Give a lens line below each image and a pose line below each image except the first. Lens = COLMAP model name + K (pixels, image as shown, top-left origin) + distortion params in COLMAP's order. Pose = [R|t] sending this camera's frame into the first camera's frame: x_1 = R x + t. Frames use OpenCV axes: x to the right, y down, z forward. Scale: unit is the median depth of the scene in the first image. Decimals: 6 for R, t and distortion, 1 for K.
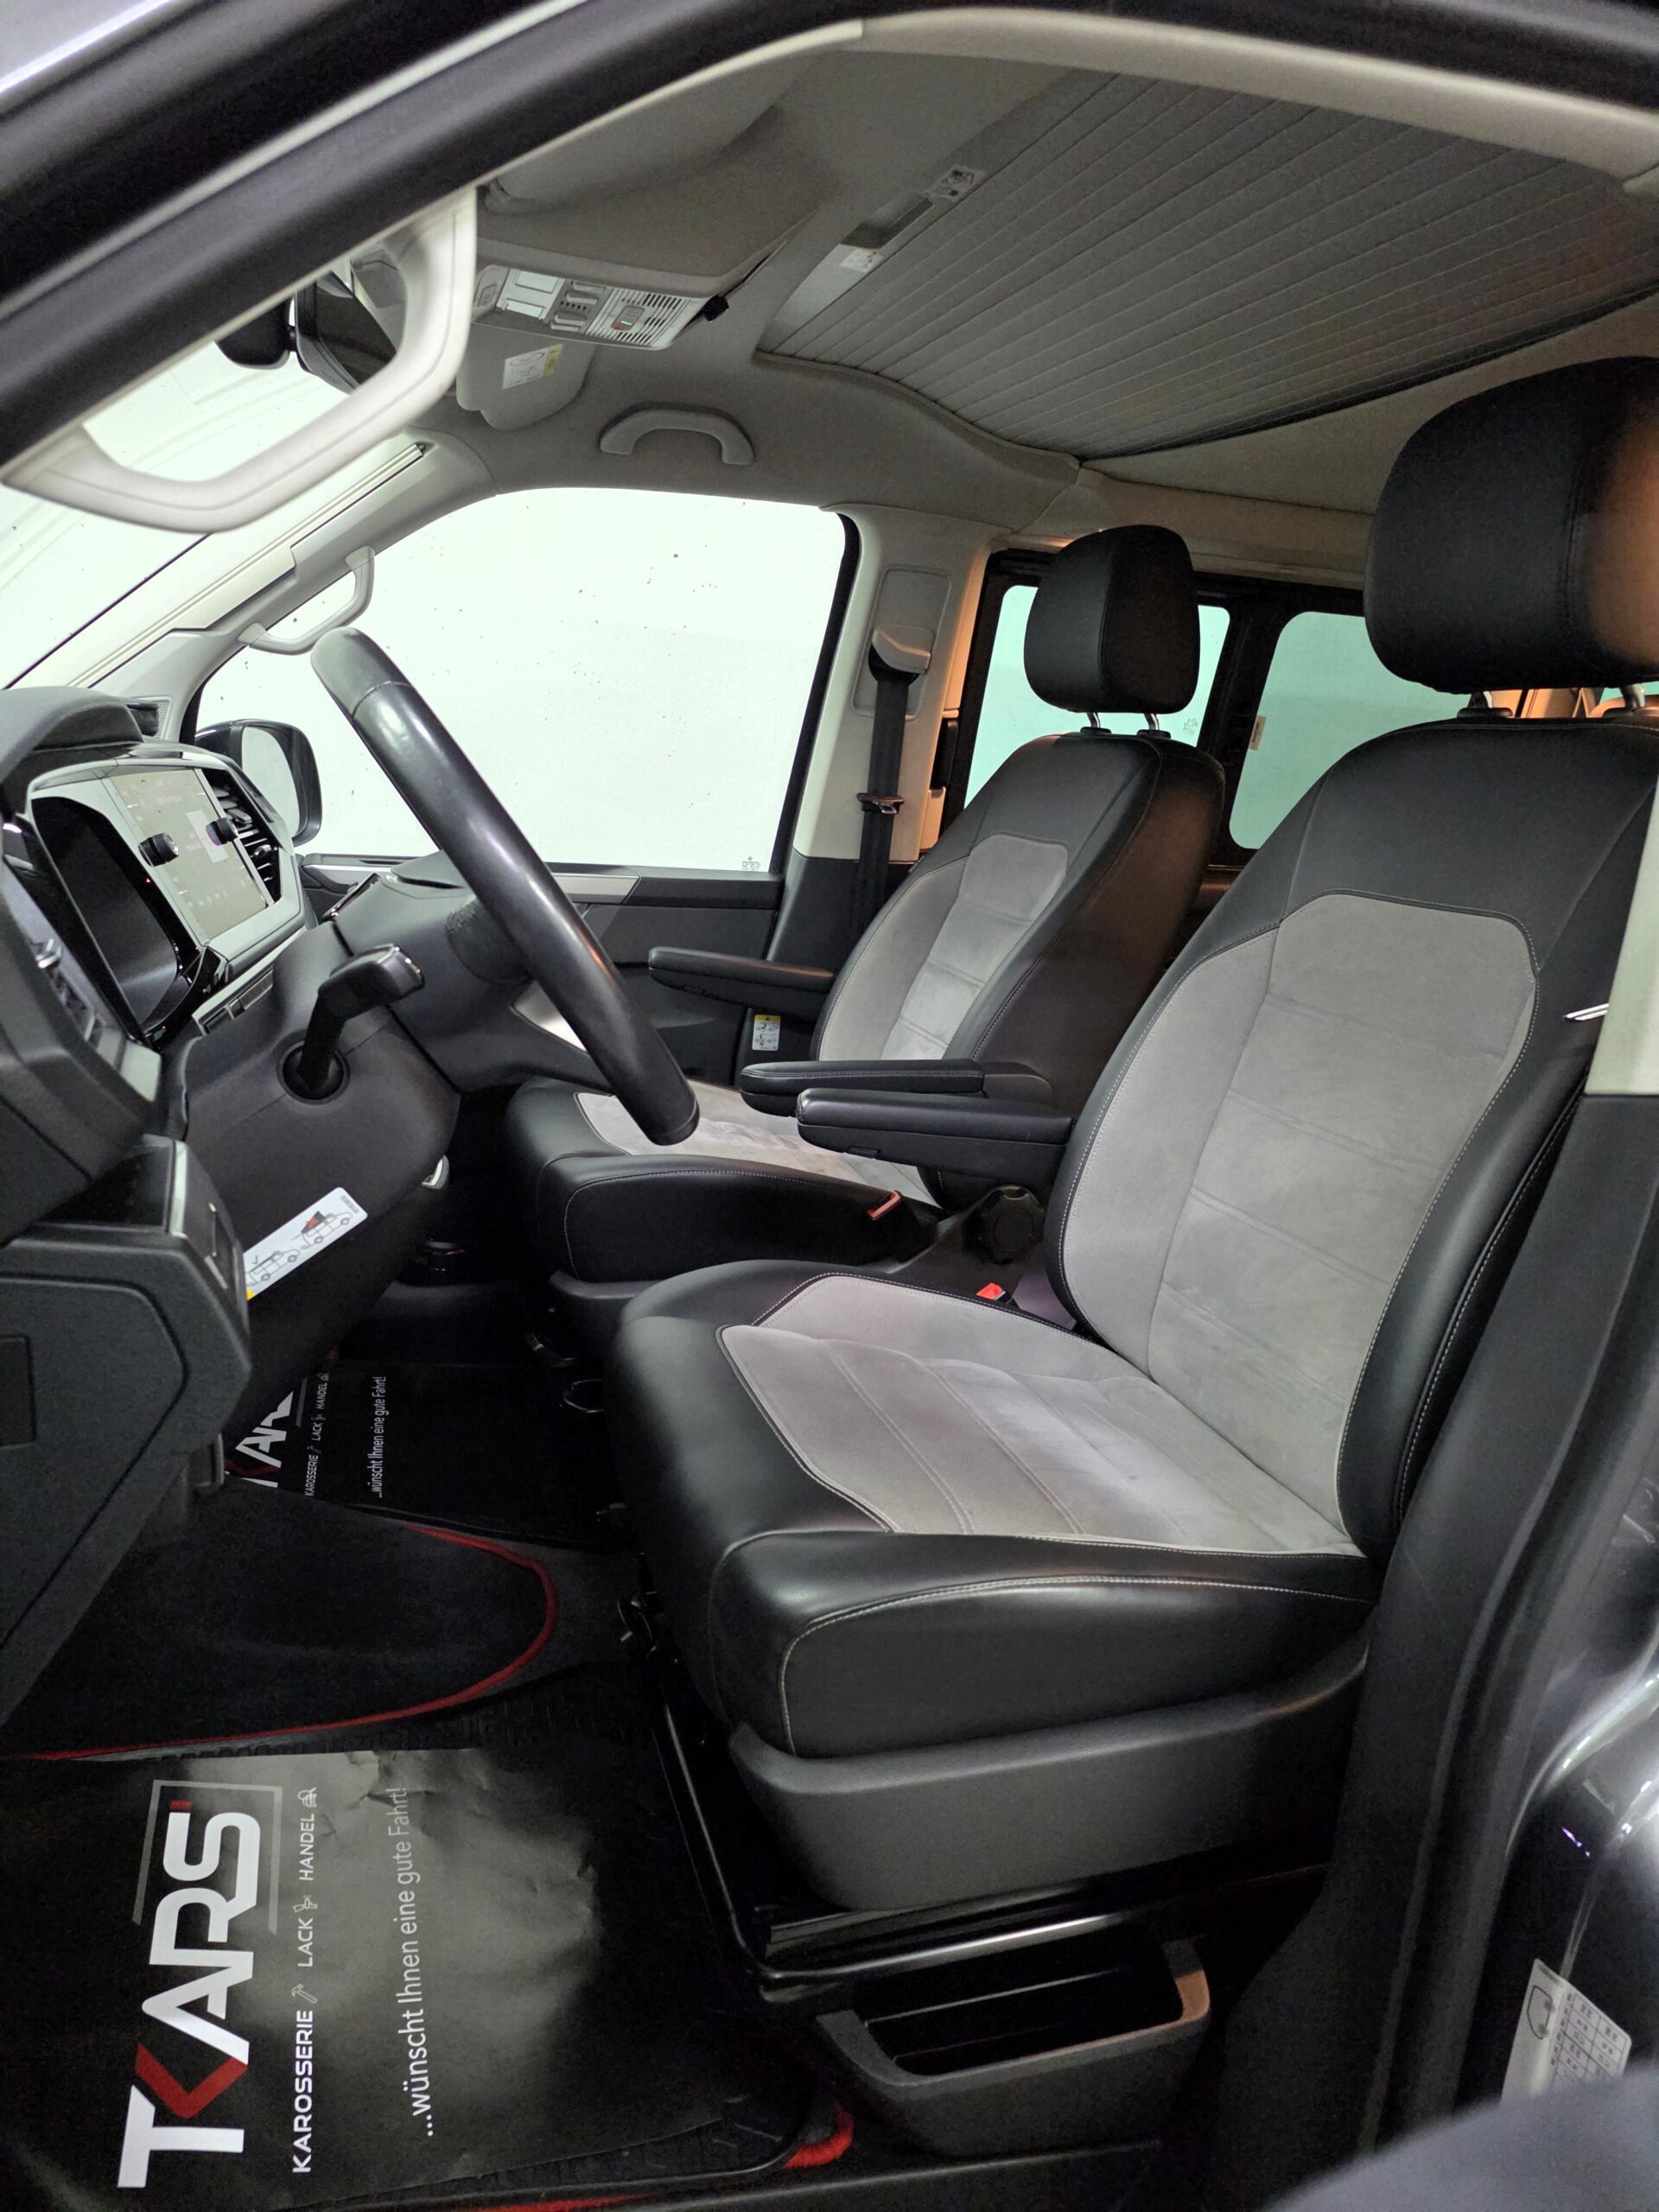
lens RADIAL K [[1485.0, 0, 829.5], [0, 1485.0, 1106.0], [0, 0, 1]] dist [0.043089, -0.025480]
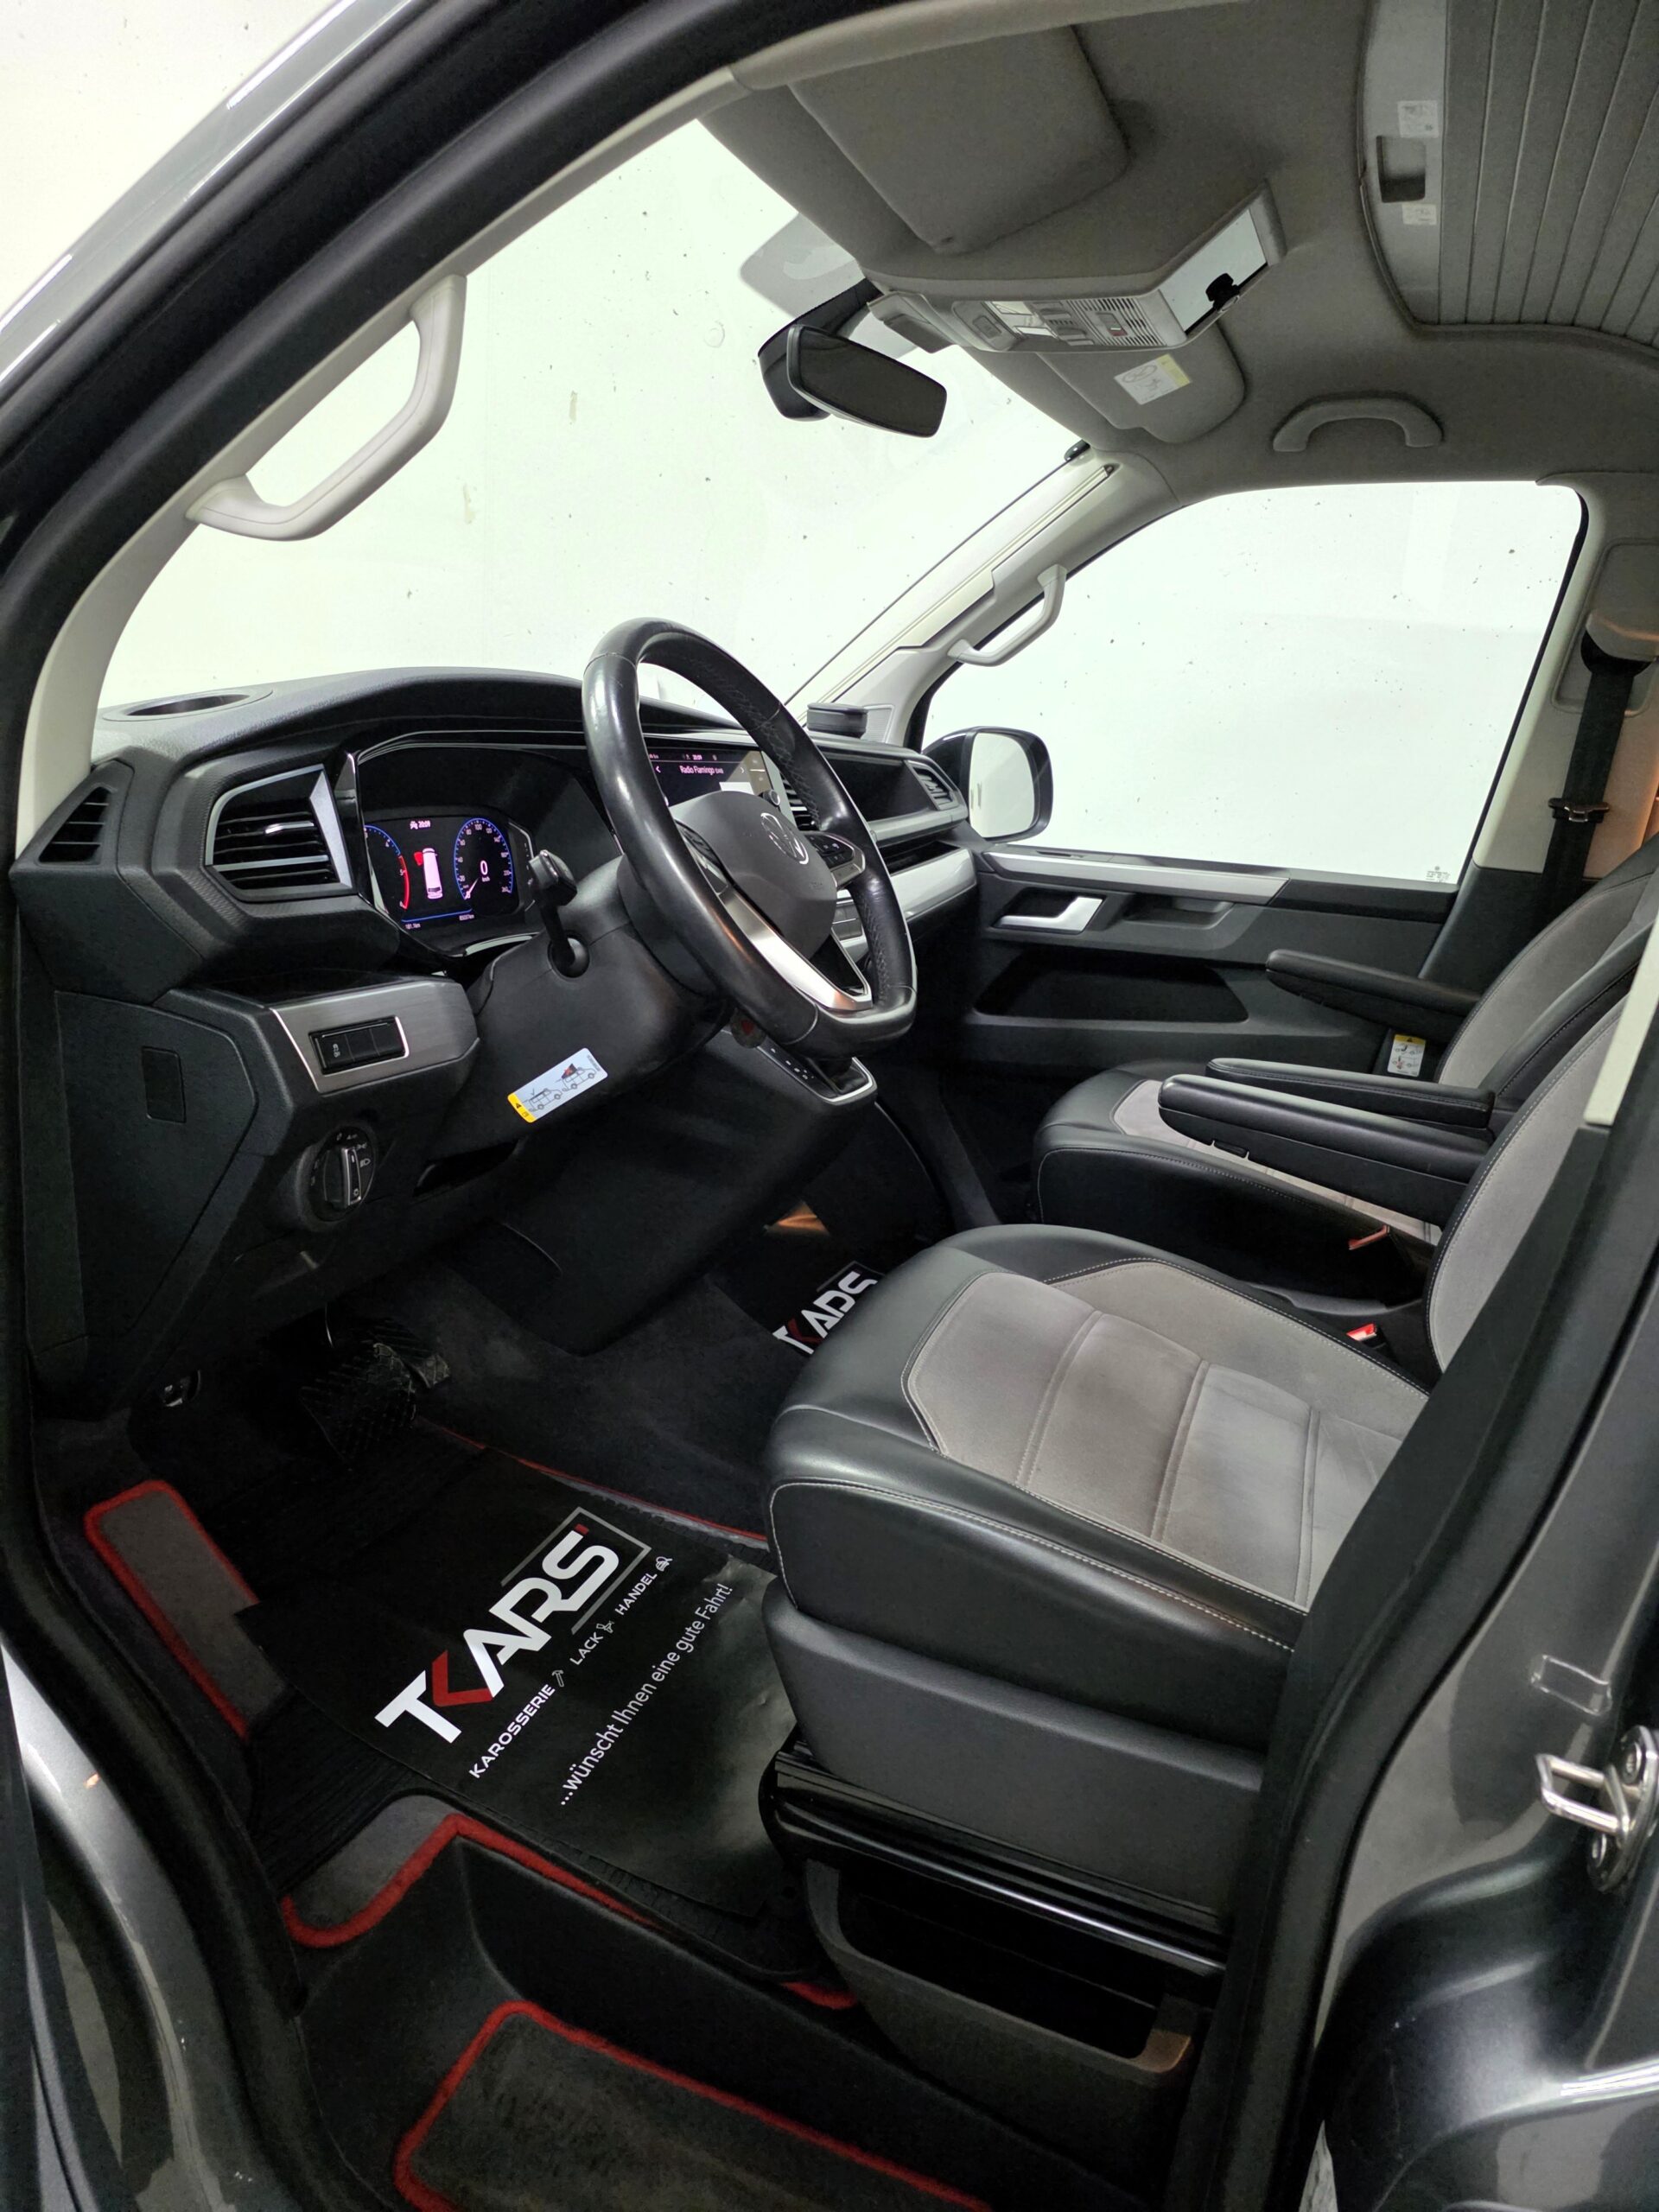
lens RADIAL K [[1485.0, 0, 829.5], [0, 1485.0, 1106.0], [0, 0, 1]] dist [0.043089, -0.025480]
pose [[0.764989, 0.155680, -0.624944, 0.509070], [-0.169041, 0.984860, 0.038418, 0.014263], [0.621464, 0.076252, 0.779723, 0.093672]]
